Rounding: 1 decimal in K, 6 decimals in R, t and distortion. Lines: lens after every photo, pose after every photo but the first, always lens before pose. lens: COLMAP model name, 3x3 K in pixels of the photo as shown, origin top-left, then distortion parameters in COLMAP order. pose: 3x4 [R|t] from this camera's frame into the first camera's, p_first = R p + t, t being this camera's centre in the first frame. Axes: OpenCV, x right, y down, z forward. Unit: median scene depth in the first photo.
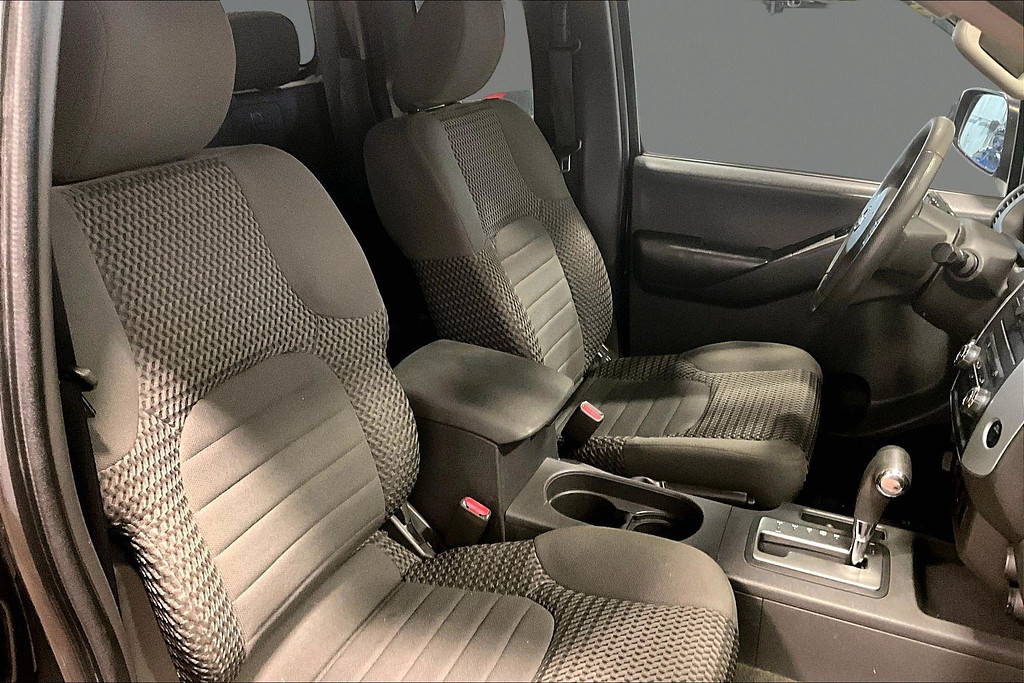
lens RADIAL K [[851.0, 0, 512.4], [0, 851.0, 341.2], [0, 0, 1]] dist [0.066365, -0.101806]
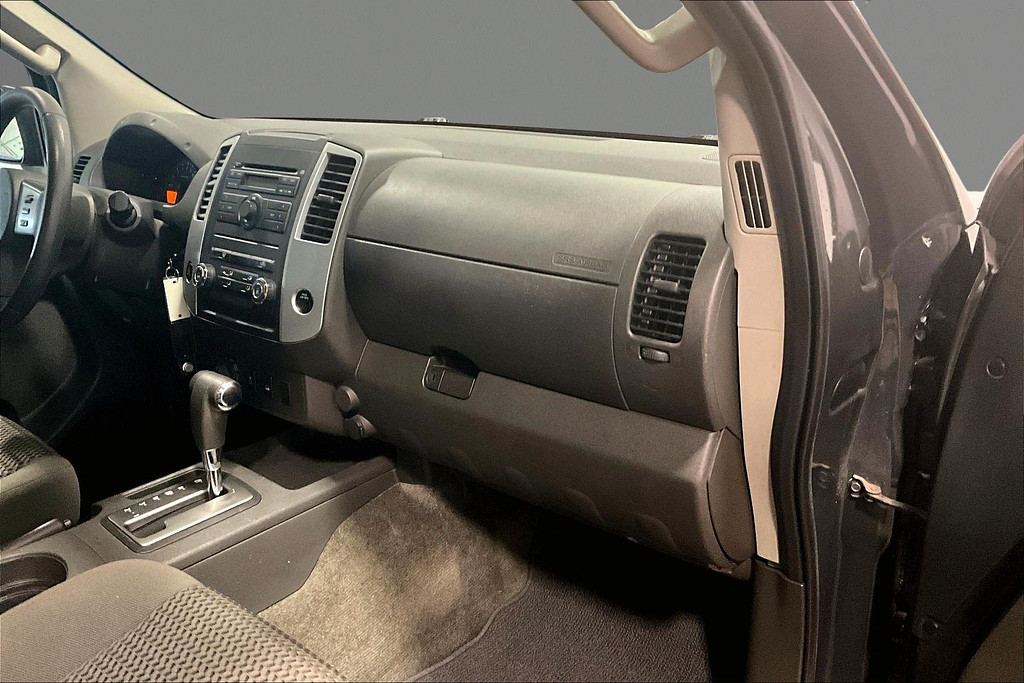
lens RADIAL K [[851.0, 0, 511.9], [0, 851.0, 341.8], [0, 0, 1]] dist [0.066365, -0.101806]
pose [[0.293075, -0.329975, 0.897342, -0.358173], [0.388043, 0.898829, 0.203786, 0.022659], [-0.873802, 0.288483, 0.391470, 0.240013]]
